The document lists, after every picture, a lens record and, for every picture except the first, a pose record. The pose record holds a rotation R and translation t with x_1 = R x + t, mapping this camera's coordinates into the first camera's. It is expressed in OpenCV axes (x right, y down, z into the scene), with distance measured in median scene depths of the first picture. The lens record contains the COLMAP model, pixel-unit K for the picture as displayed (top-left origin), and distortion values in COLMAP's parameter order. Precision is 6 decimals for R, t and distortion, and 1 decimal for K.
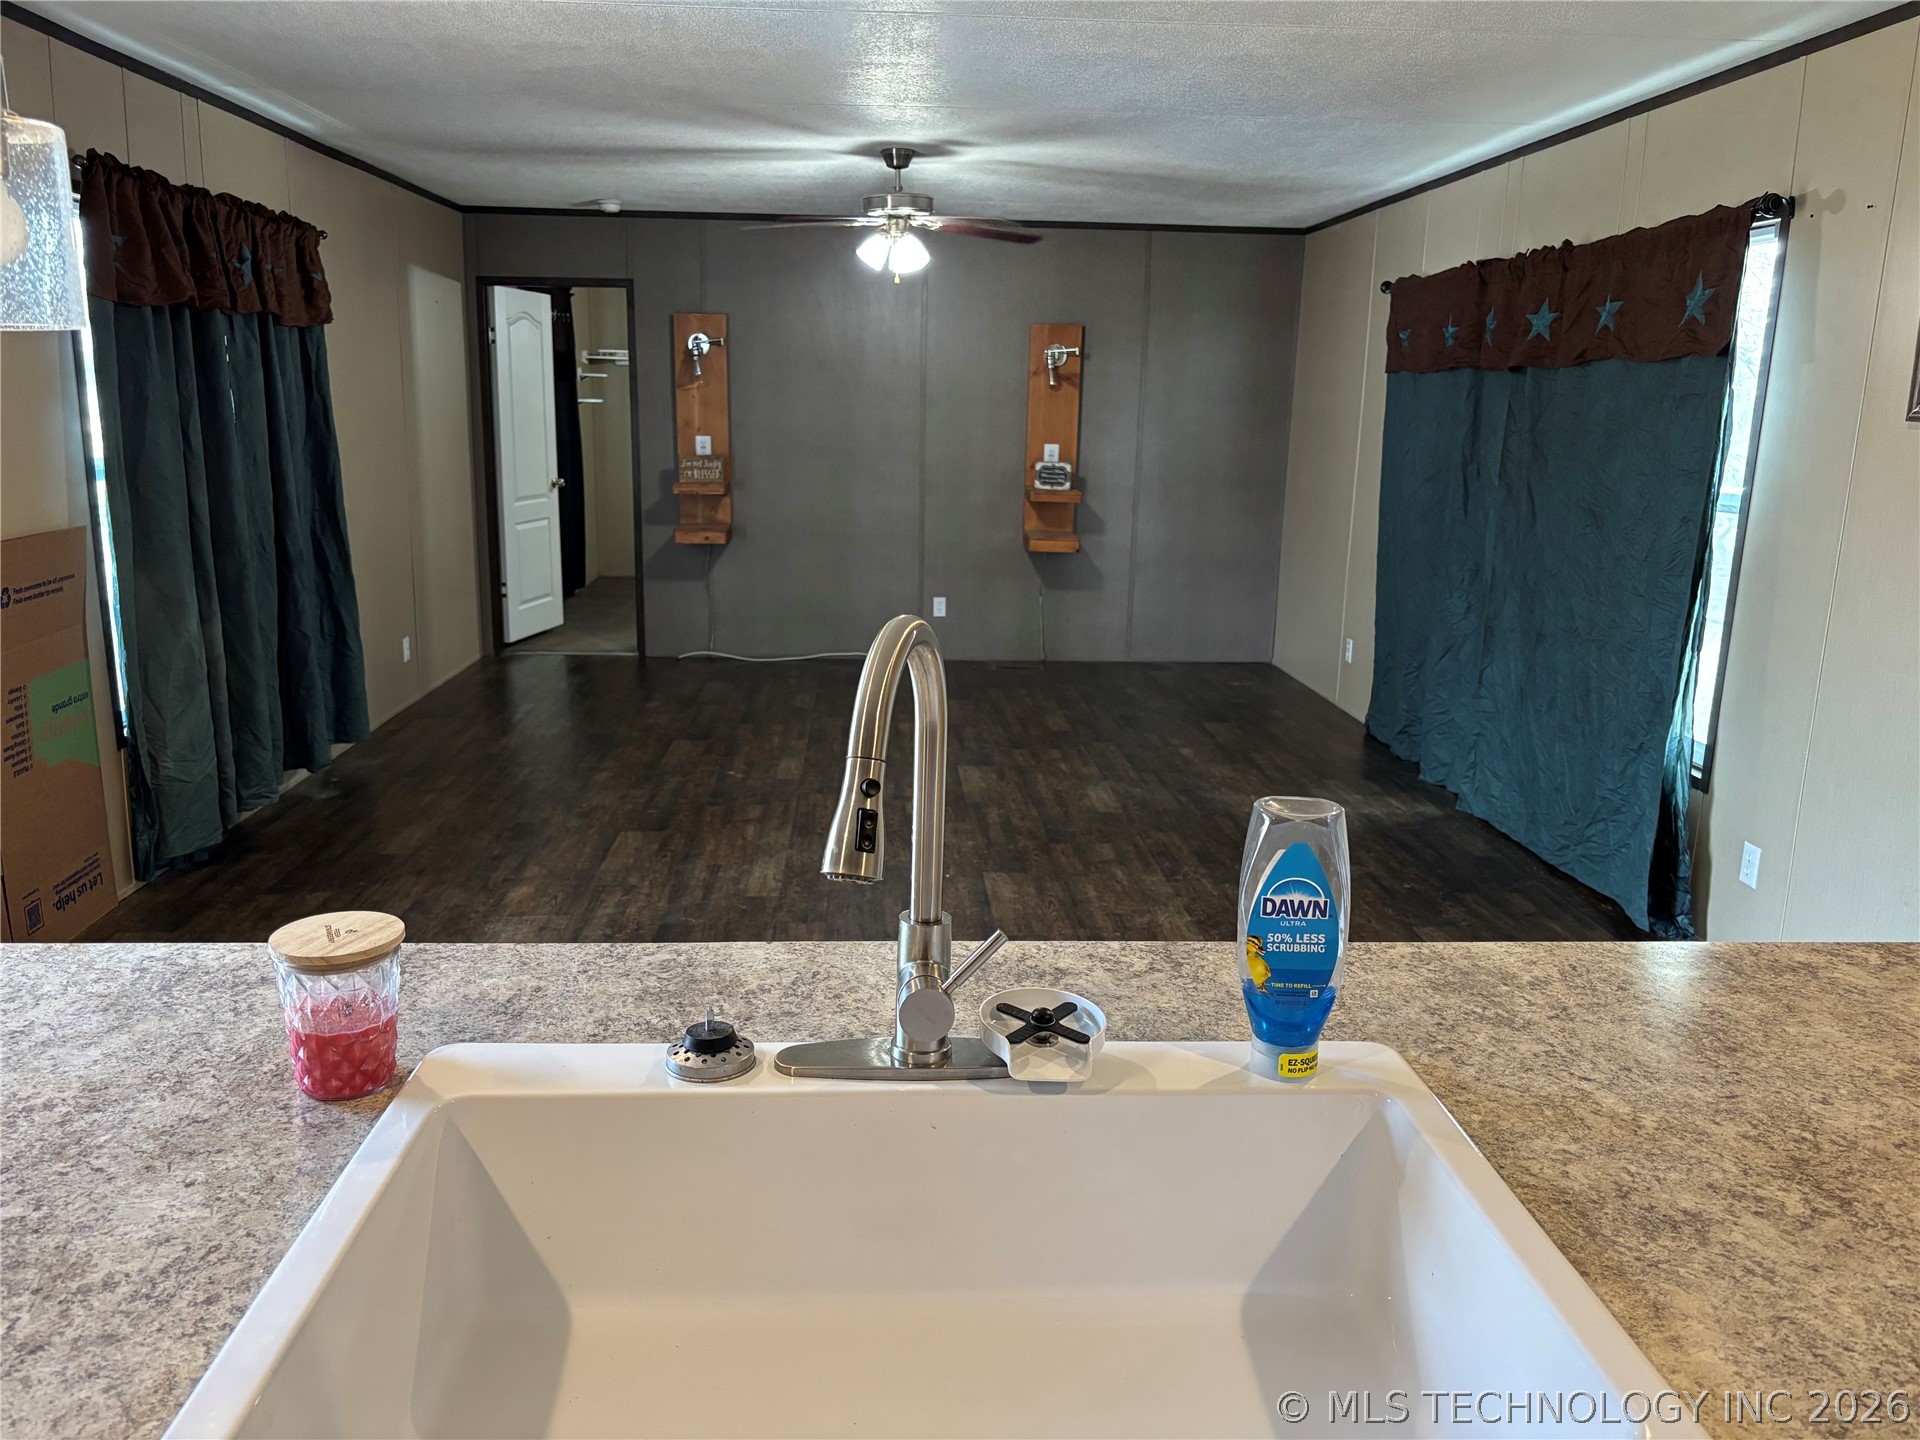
lens RADIAL K [[1436.5, 0, 962.1], [0, 1436.5, 716.0], [0, 0, 1]] dist [0.033904, -0.049299]
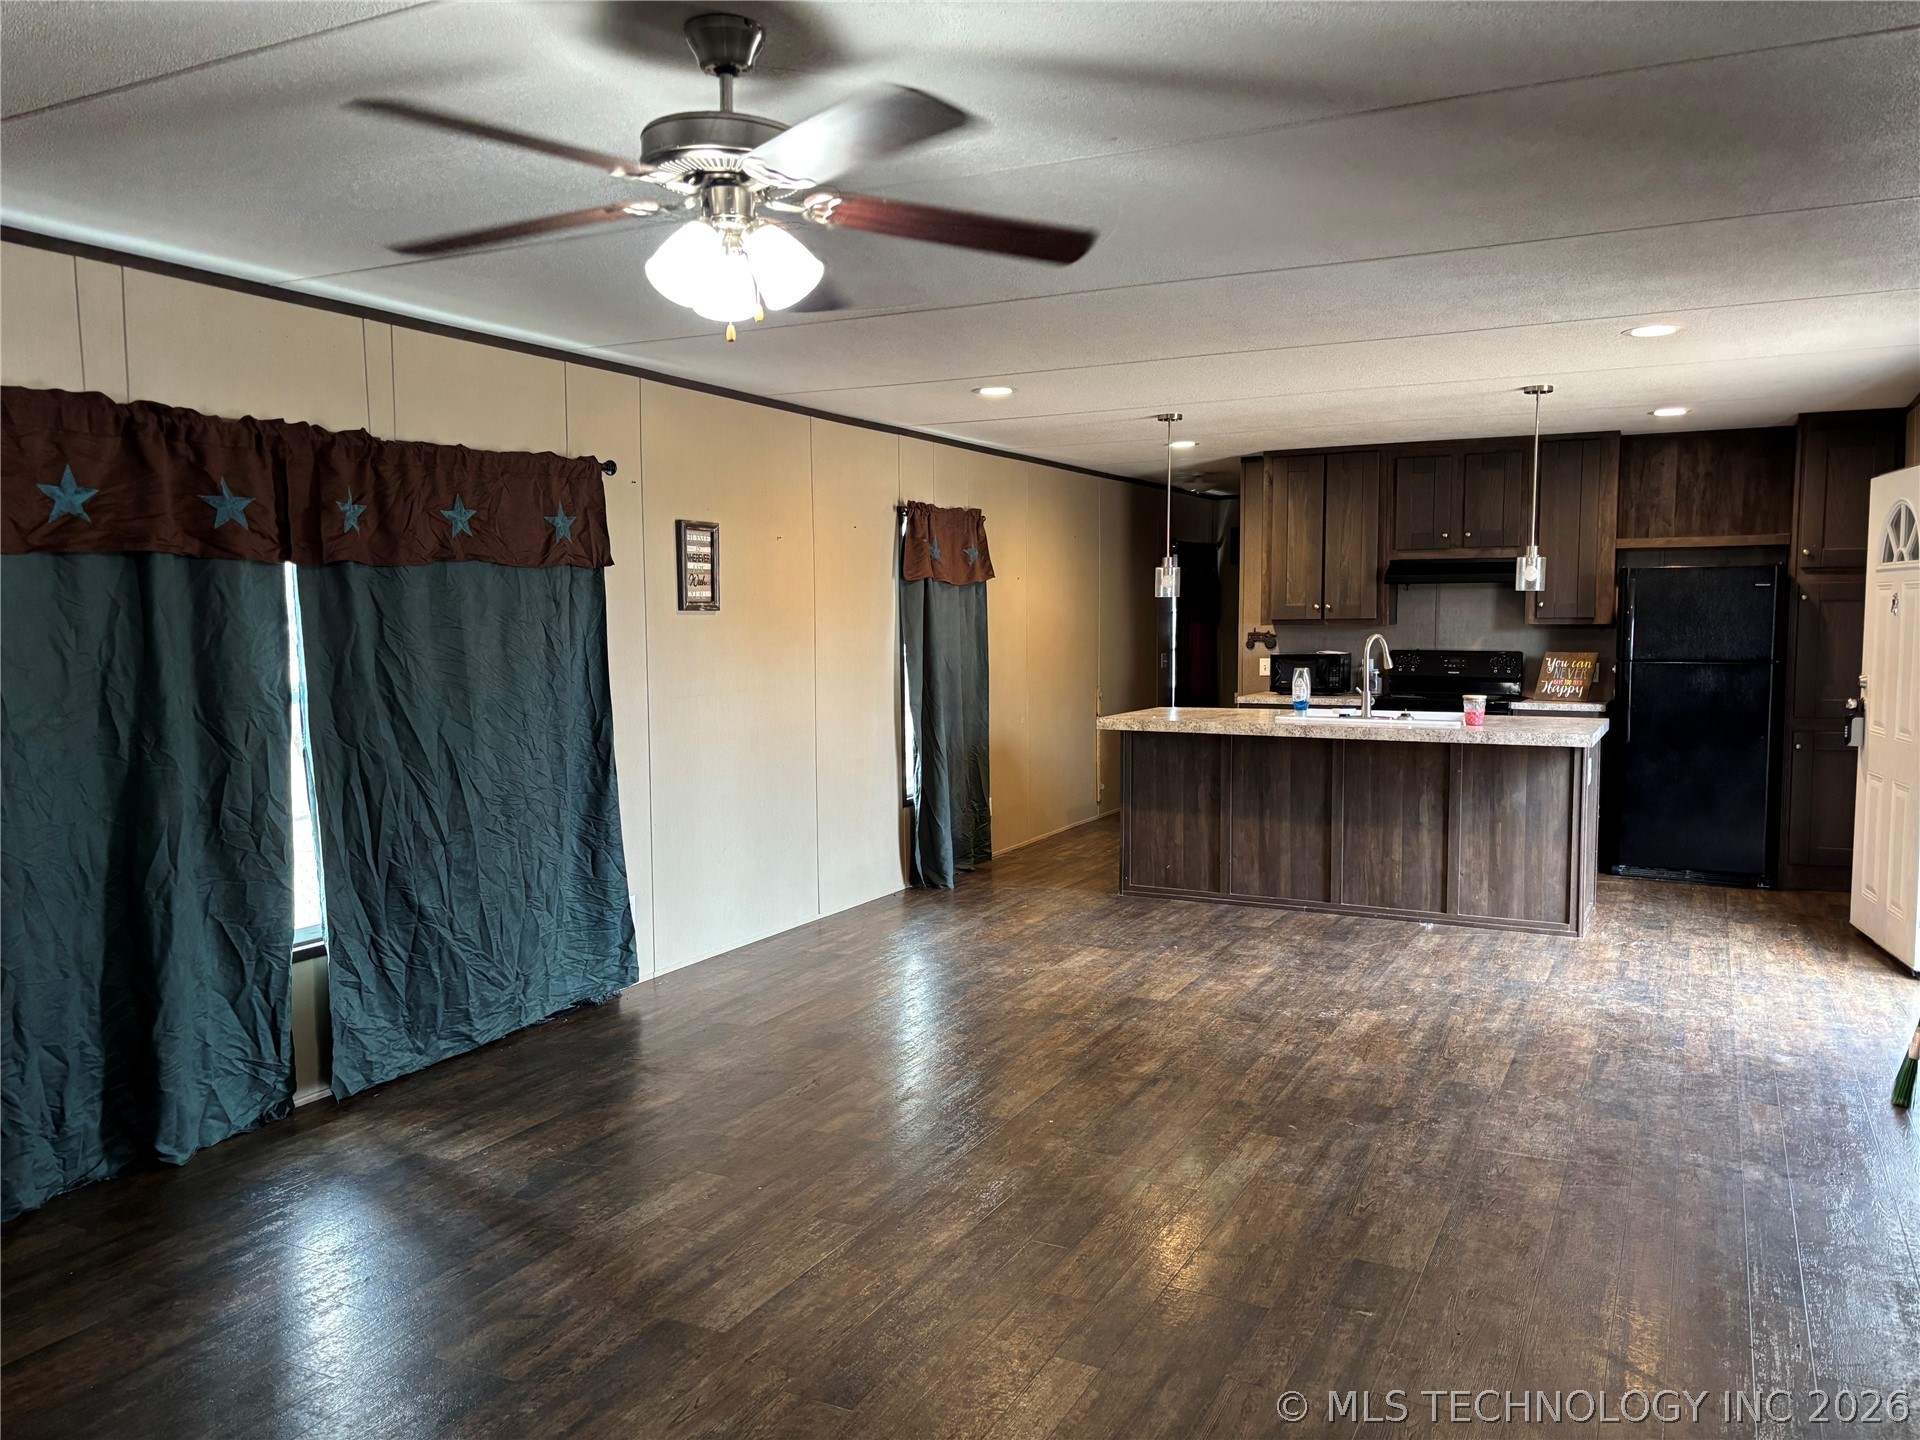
lens RADIAL K [[1436.5, 0, 957.3], [0, 1436.5, 729.3], [0, 0, 1]] dist [0.033904, -0.049299]
pose [[-0.857836, -0.059048, 0.510521, -0.326311], [0.100825, 0.954736, 0.279844, -0.307432], [-0.503937, 0.291533, -0.813054, 1.361537]]
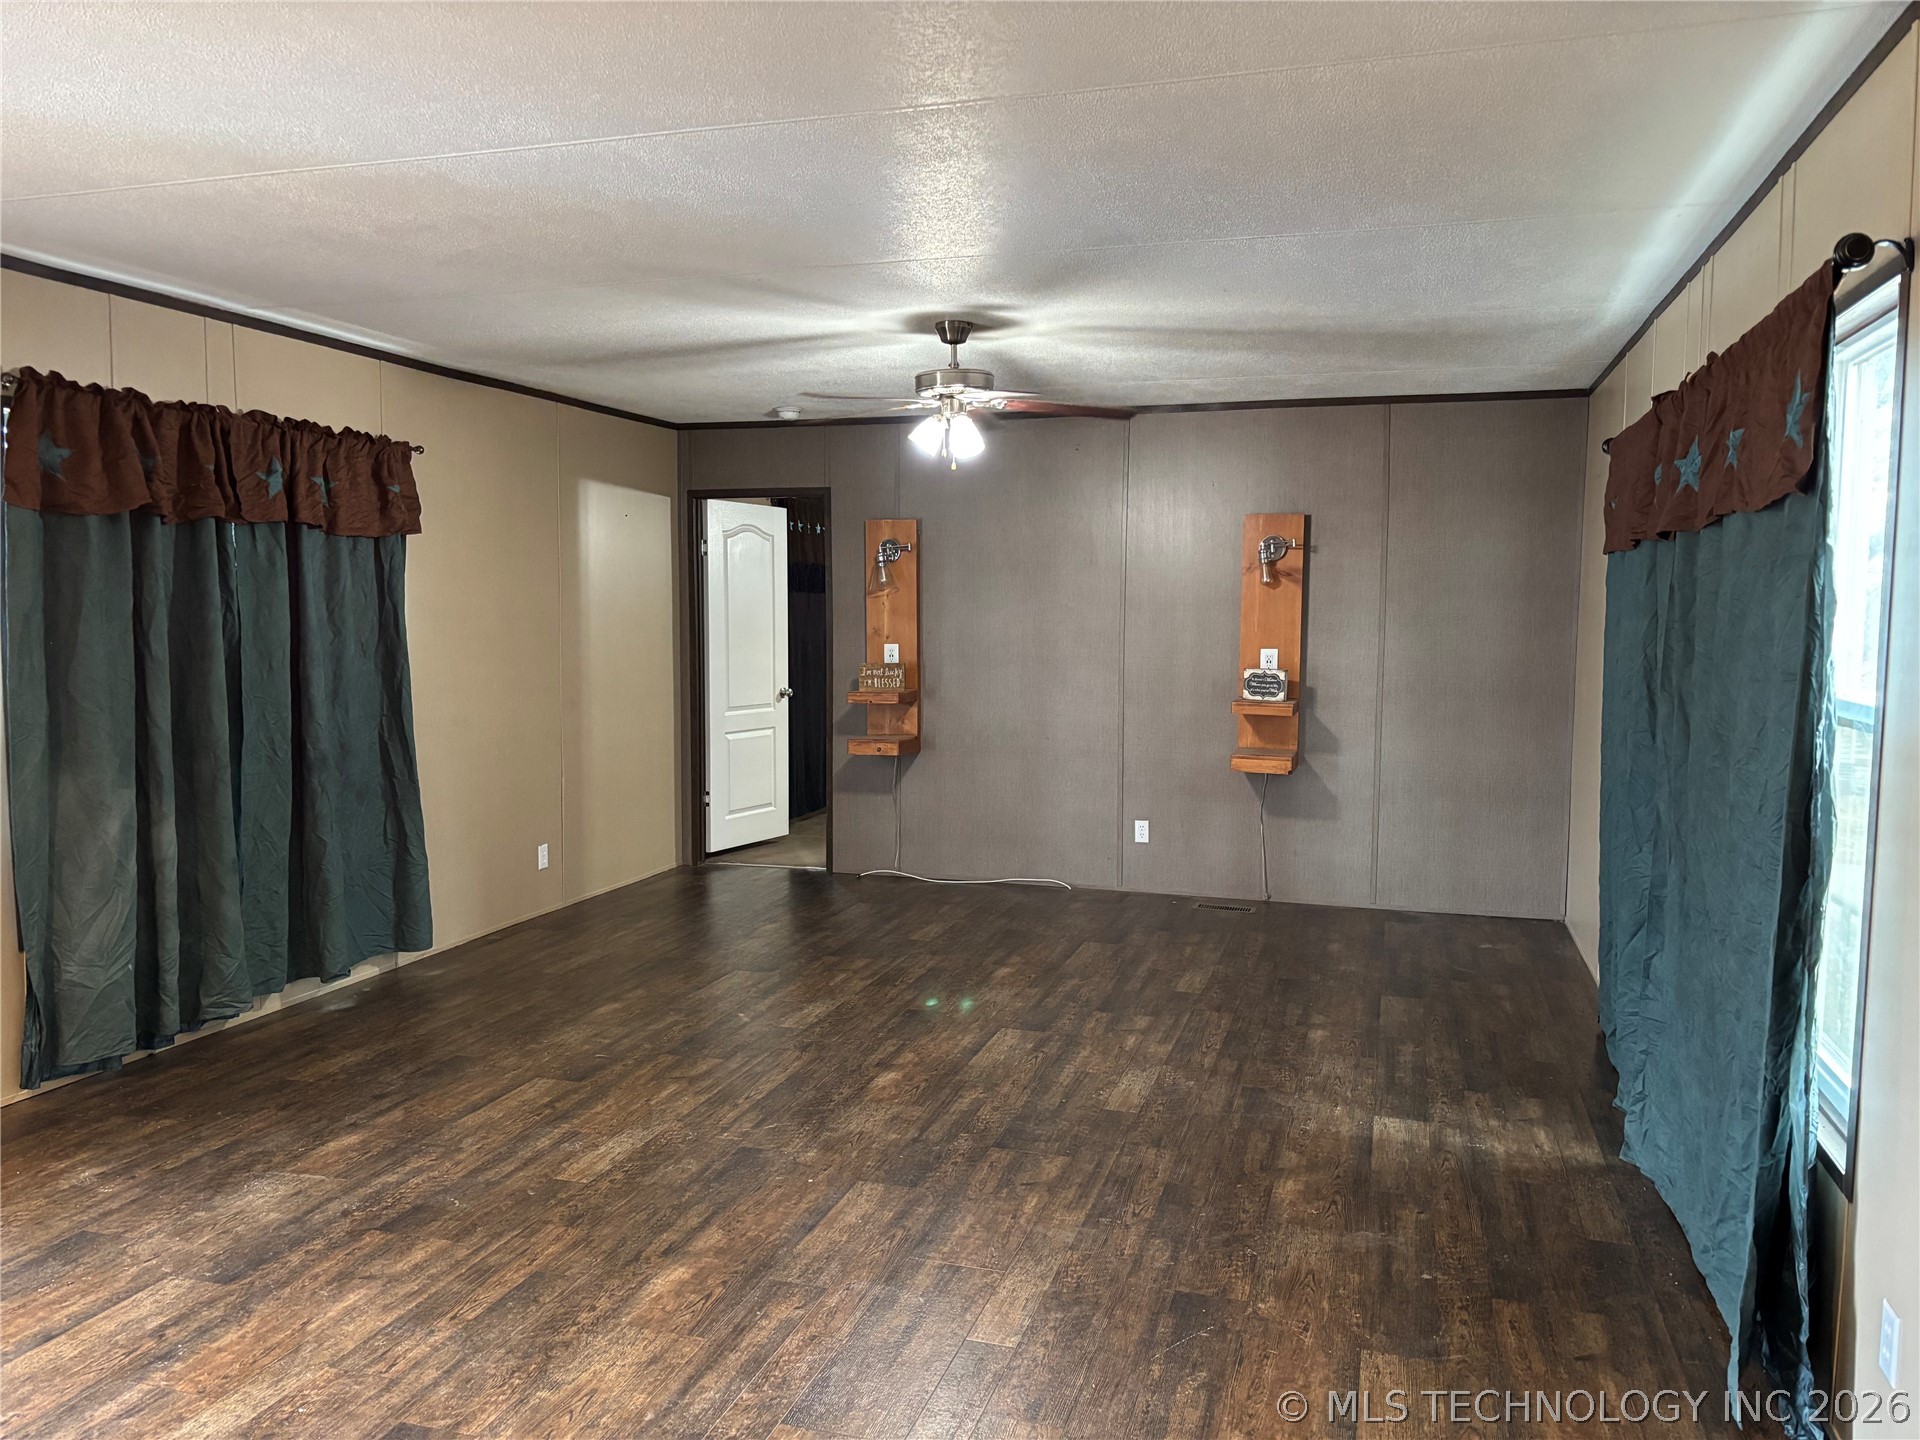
lens RADIAL K [[1436.5, 0, 963.9], [0, 1436.5, 719.6], [0, 0, 1]] dist [0.033904, -0.049299]
pose [[0.936912, 0.011170, -0.349388, 0.275185], [-0.061452, 0.989187, -0.133164, -0.030869], [0.344123, 0.146233, 0.927467, 0.208579]]
